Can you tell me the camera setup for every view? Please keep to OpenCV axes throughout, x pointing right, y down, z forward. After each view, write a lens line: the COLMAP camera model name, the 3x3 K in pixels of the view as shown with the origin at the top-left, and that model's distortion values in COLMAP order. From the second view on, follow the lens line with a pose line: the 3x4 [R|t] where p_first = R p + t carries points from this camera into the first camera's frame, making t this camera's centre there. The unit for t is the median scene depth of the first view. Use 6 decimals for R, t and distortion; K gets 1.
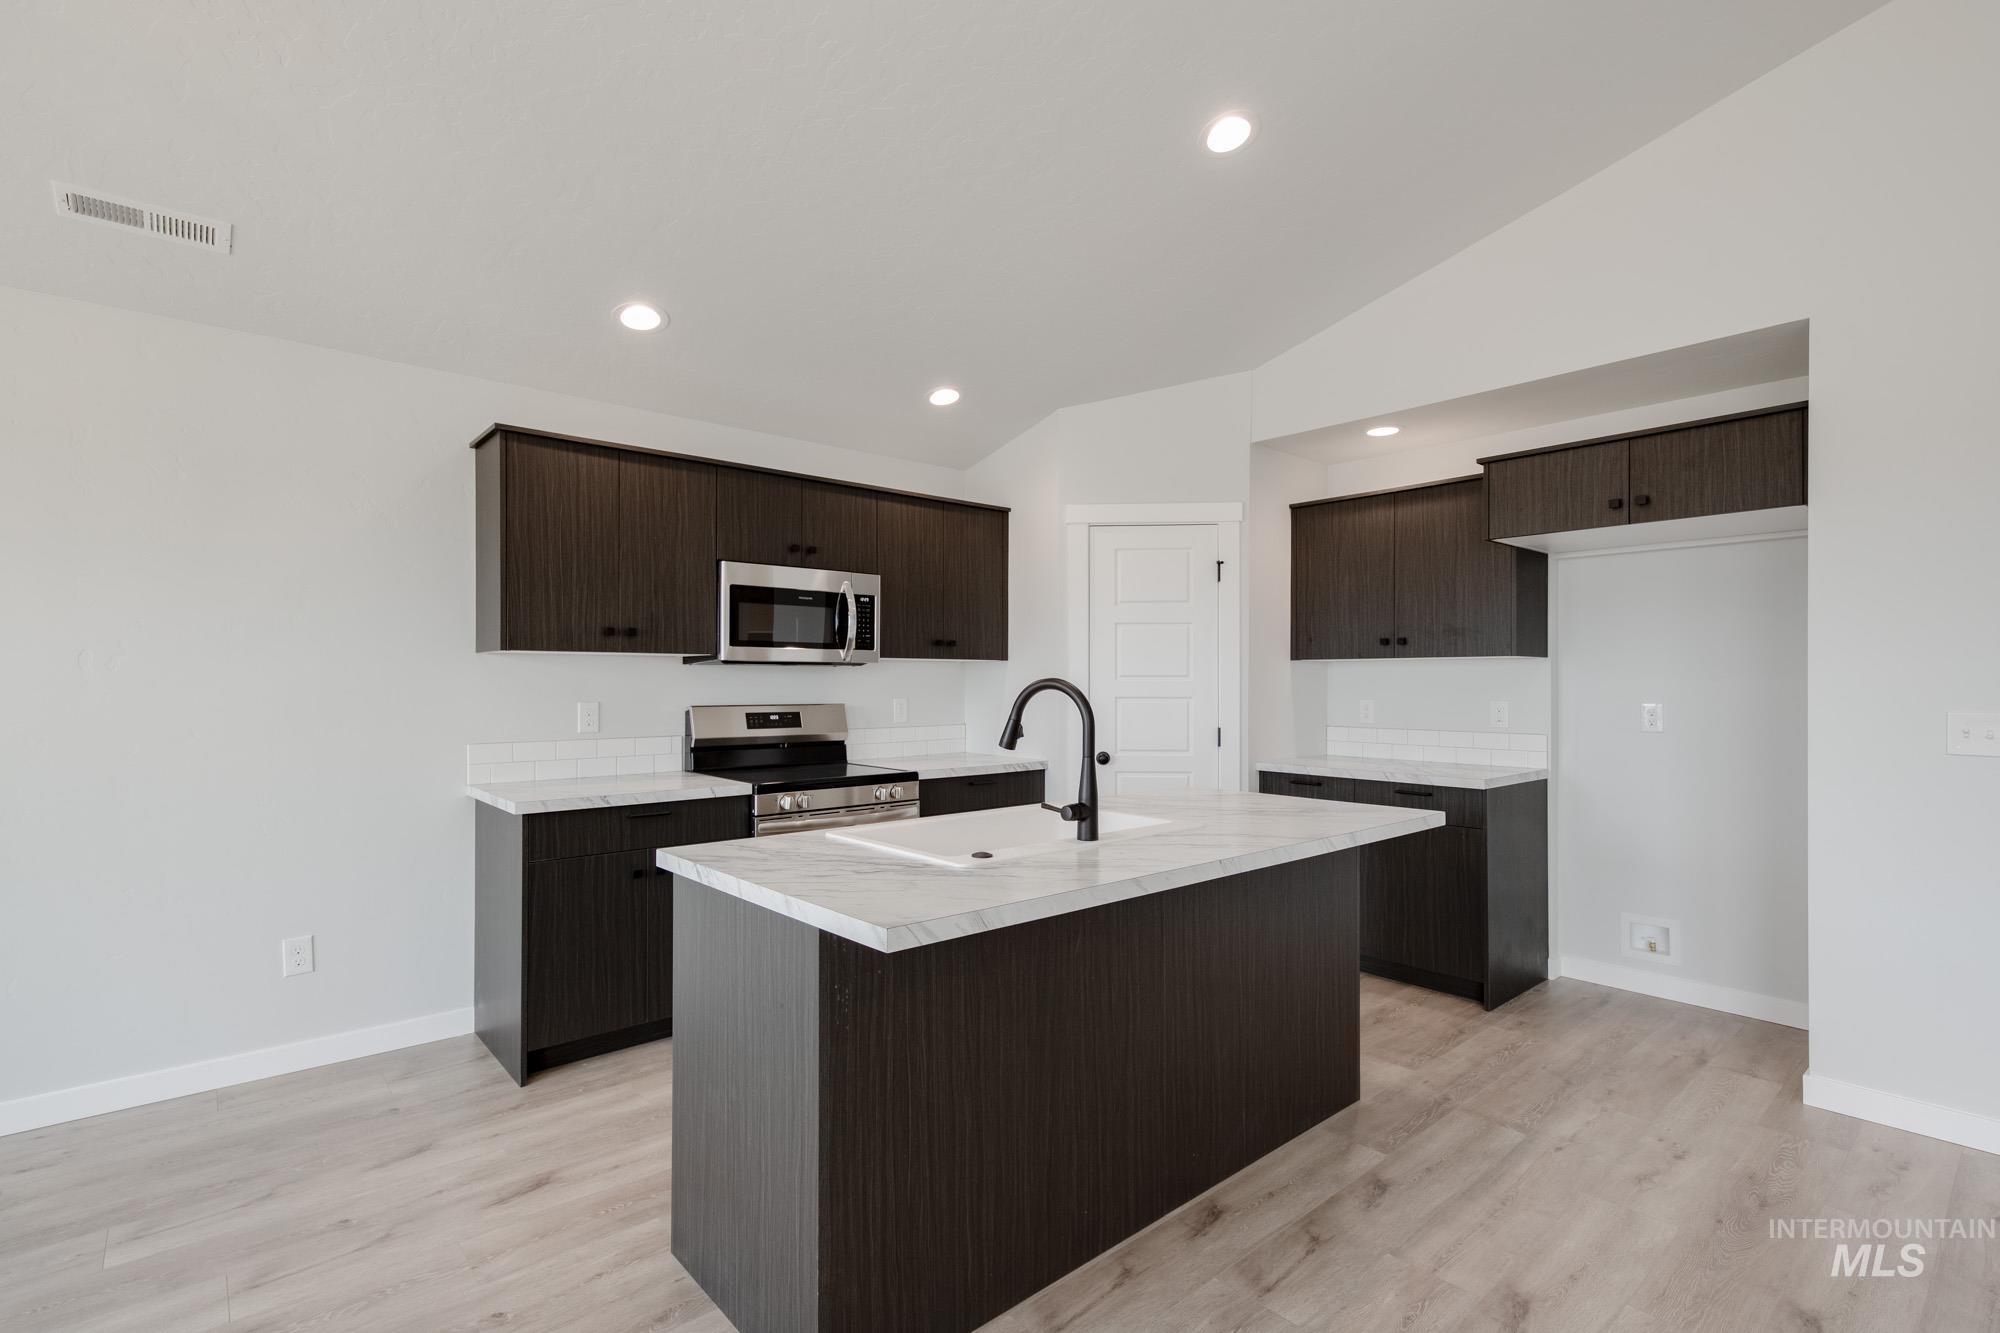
lens RADIAL K [[921.8, 0, 999.0], [0, 921.8, 683.7], [0, 0, 1]] dist [0.007961, -0.000147]
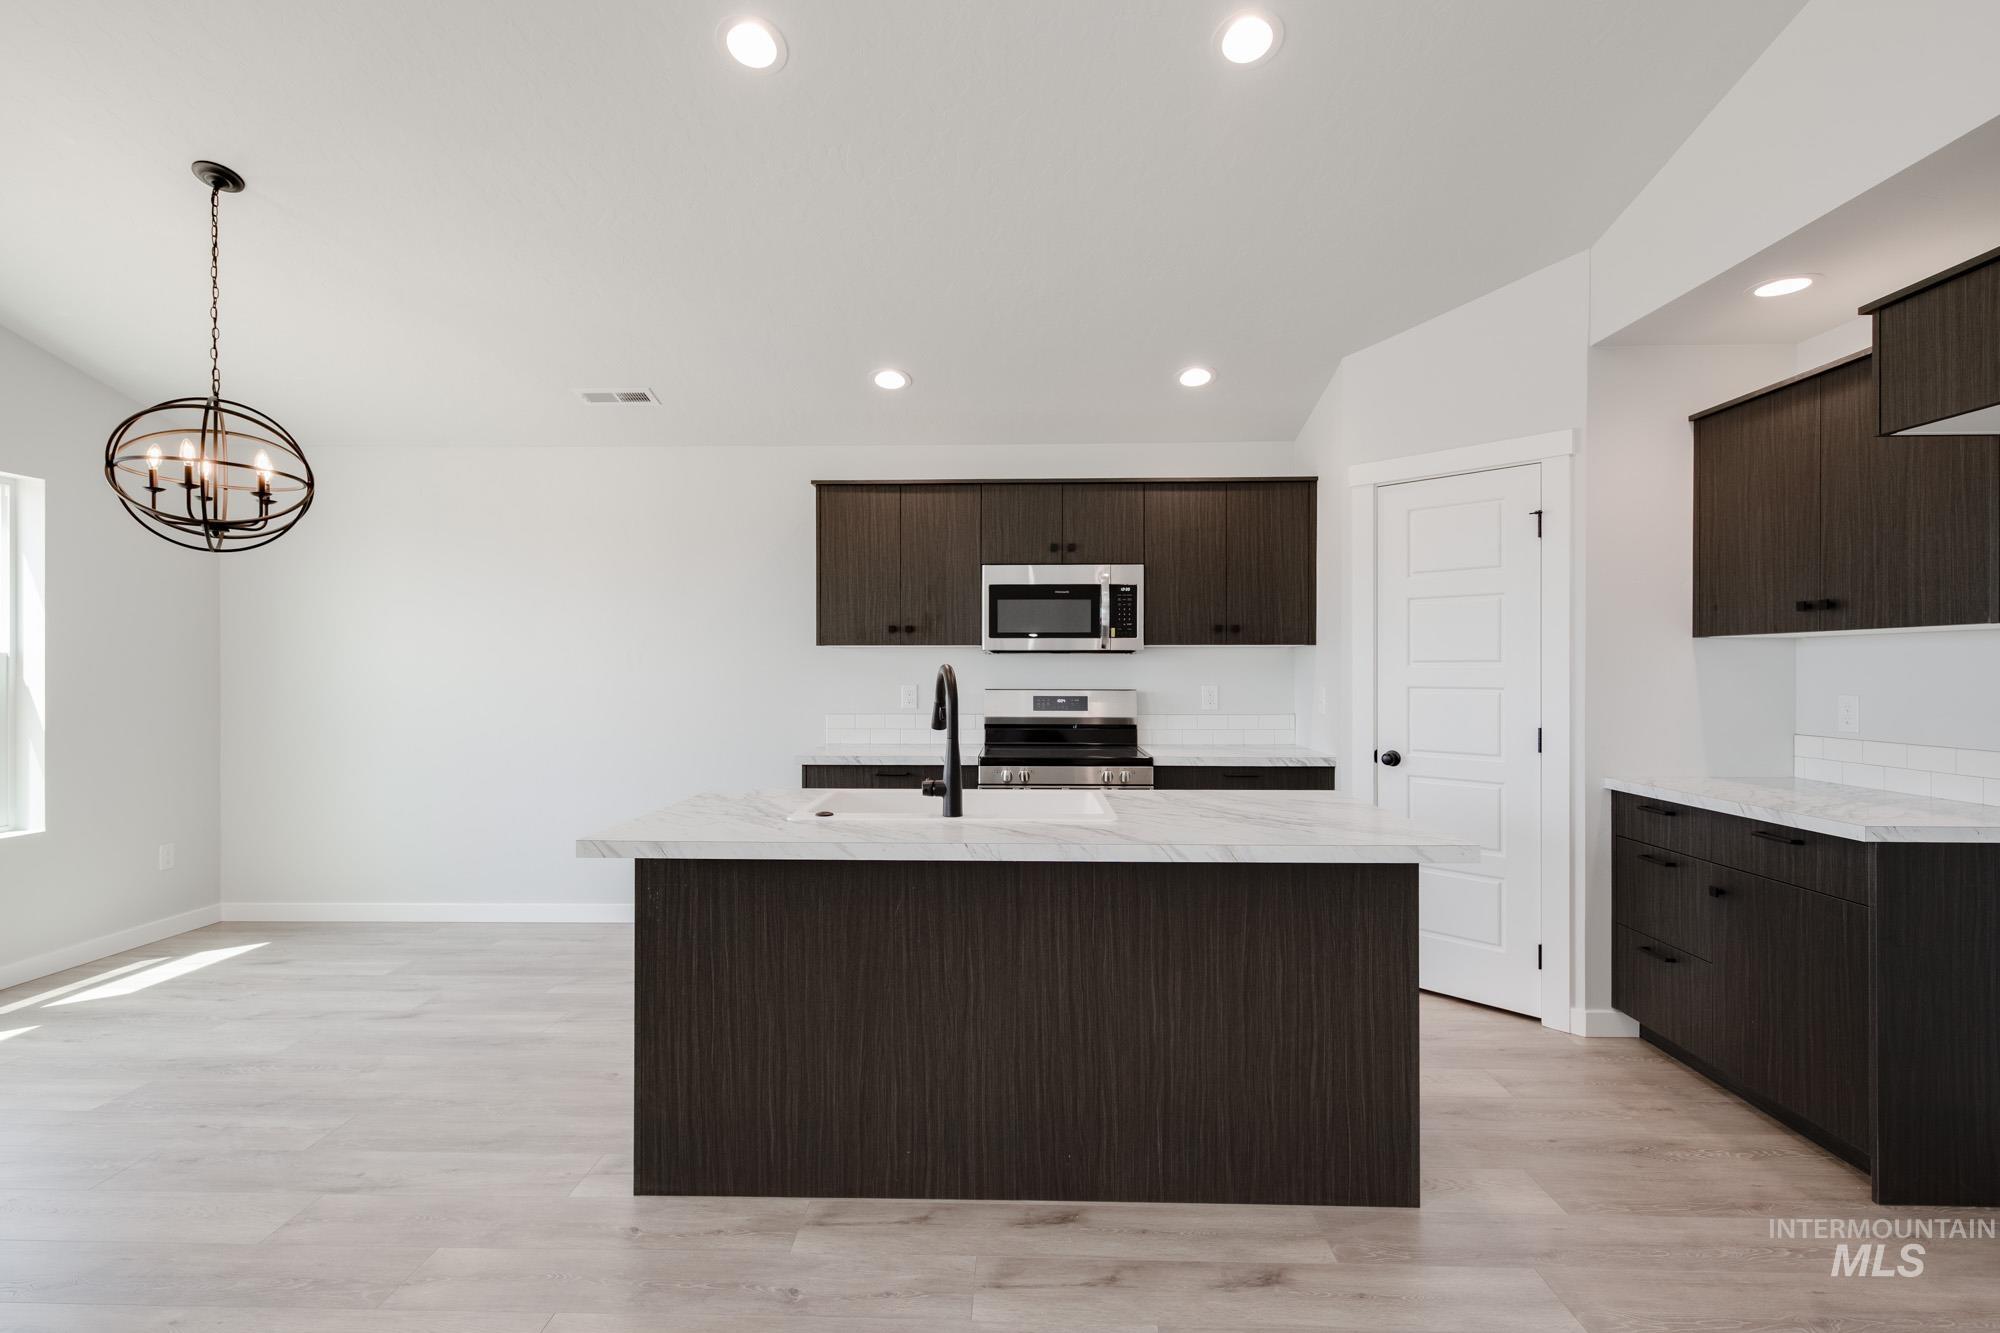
lens RADIAL K [[932.3, 0, 999.2], [0, 932.3, 675.2], [0, 0, 1]] dist [0.029561, -0.017994]
pose [[0.736135, 0.004561, -0.676819, 0.507694], [-0.000855, 0.999983, 0.005808, -0.000381], [0.676834, -0.003697, 0.736127, 0.139977]]
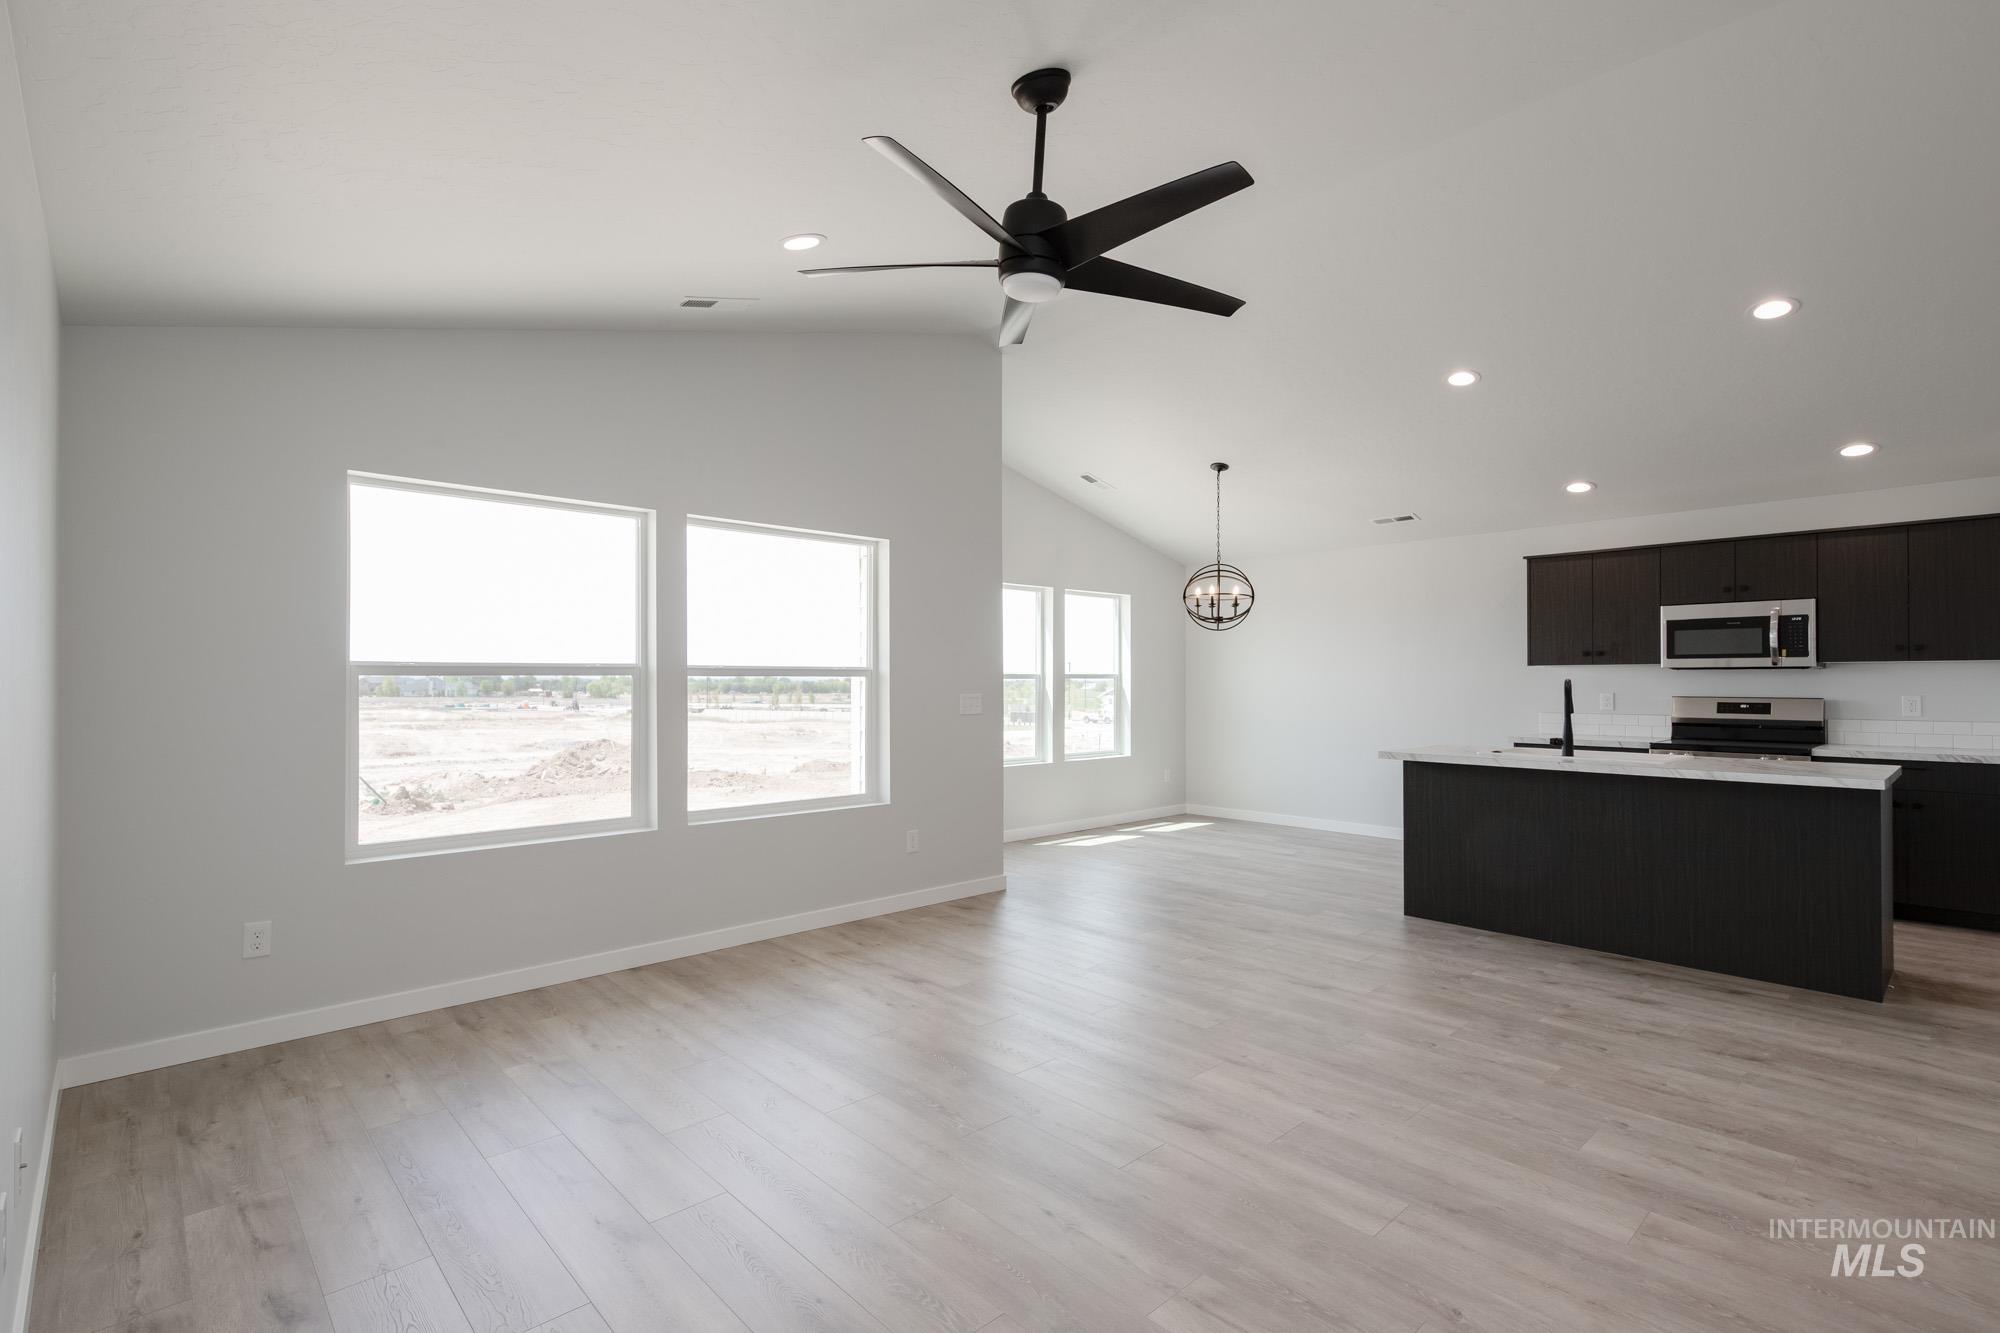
lens RADIAL K [[932.3, 0, 999.2], [0, 932.3, 675.2], [0, 0, 1]] dist [0.029561, -0.017994]
pose [[0.044556, -0.008099, -0.998974, 1.269855], [-0.001031, 0.999966, -0.008153, 0.002326], [0.999006, 0.001393, 0.044546, -0.225862]]
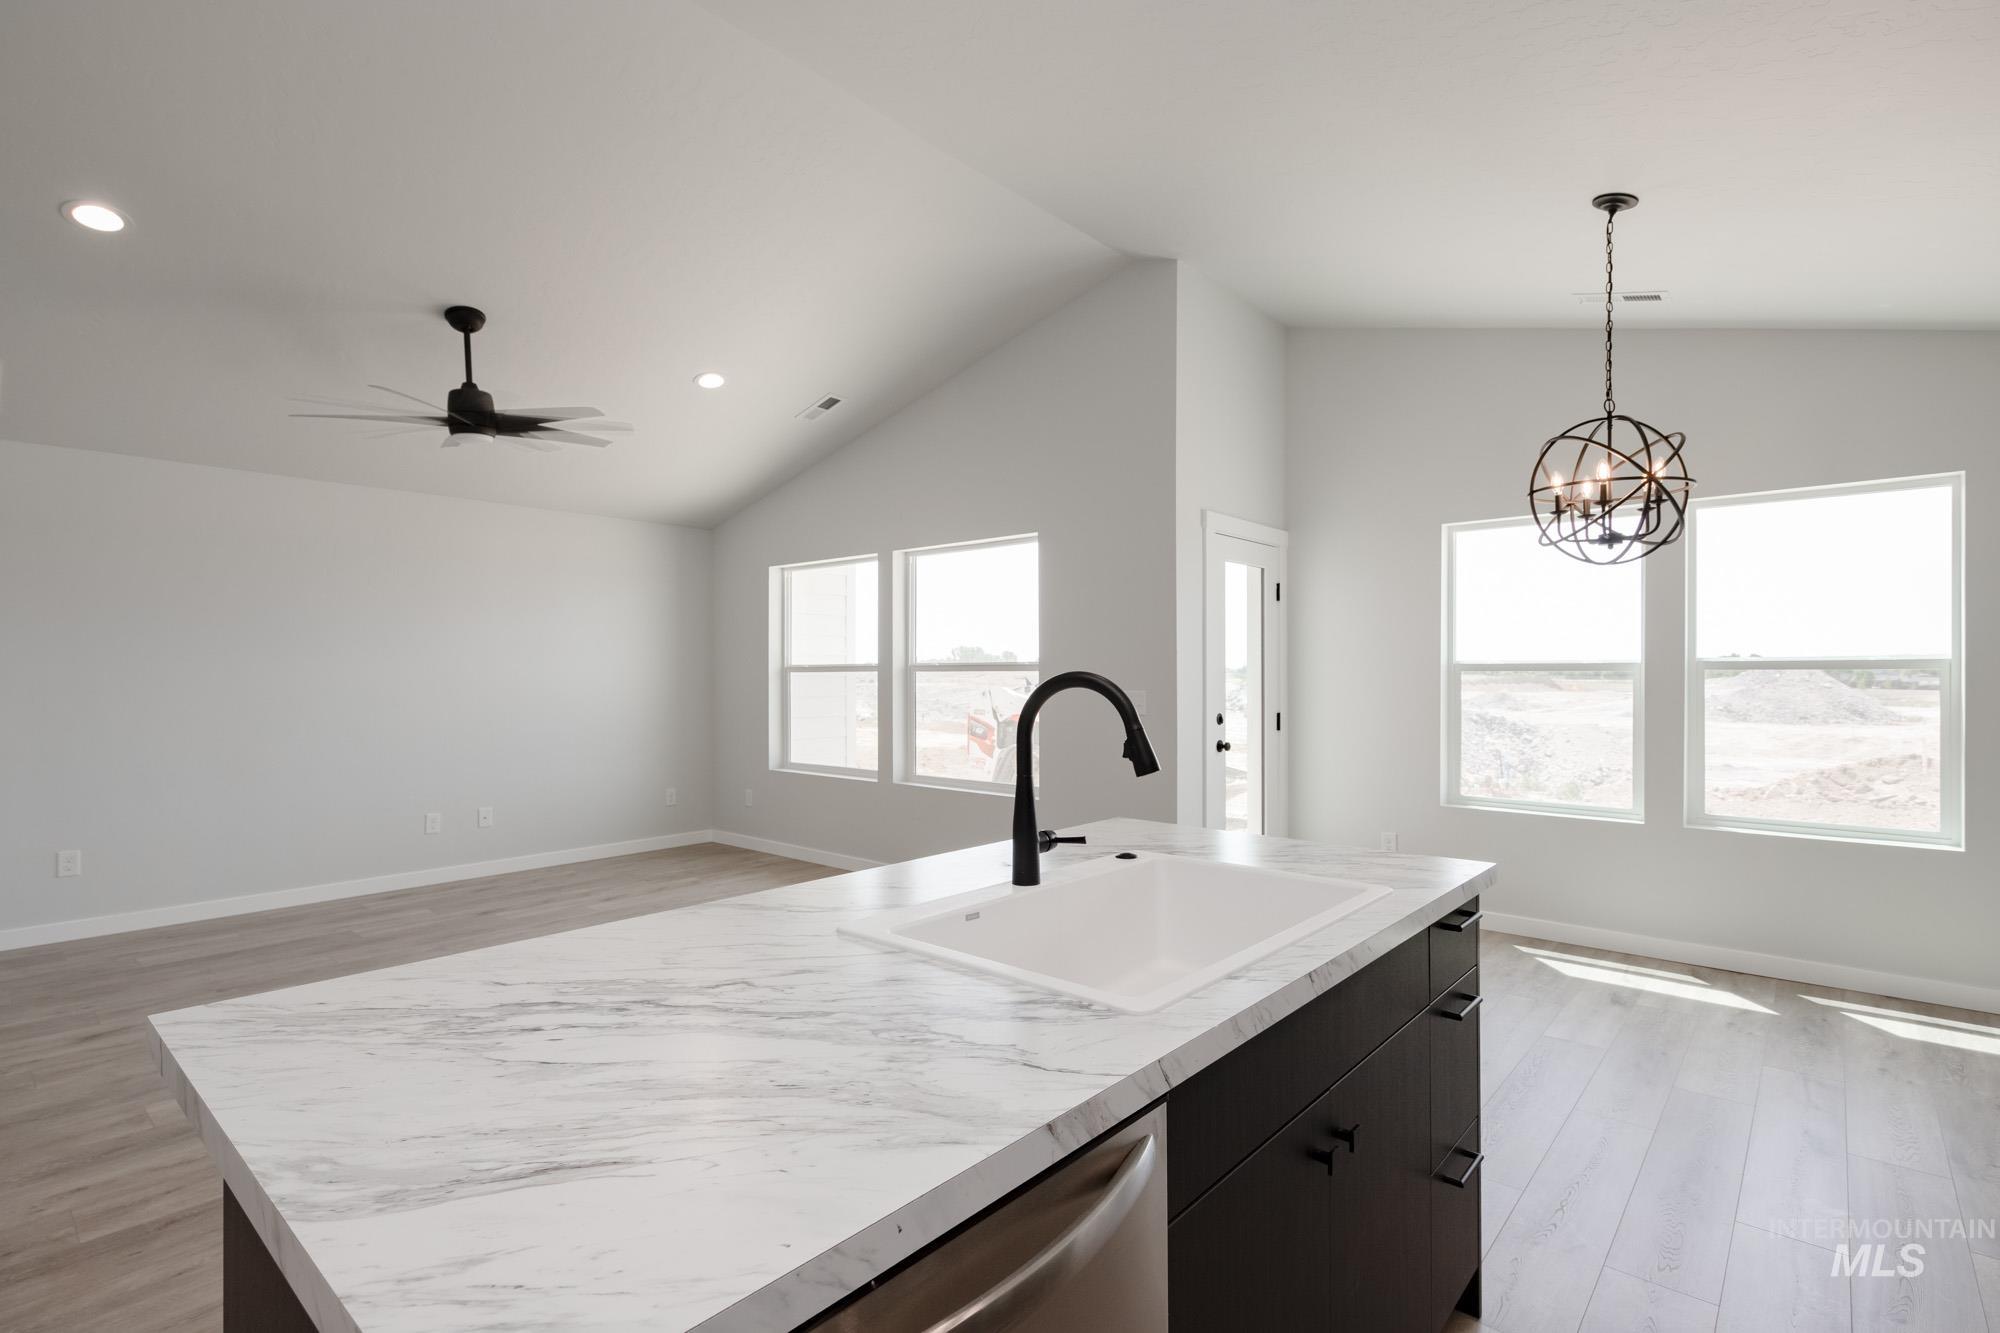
lens RADIAL K [[932.3, 0, 999.2], [0, 932.3, 675.2], [0, 0, 1]] dist [0.029561, -0.017994]
pose [[-0.989835, 0.002745, -0.142195, 0.121465], [0.002895, 0.999995, -0.000850, 0.006246], [0.142192, -0.001253, -0.989838, 1.043383]]
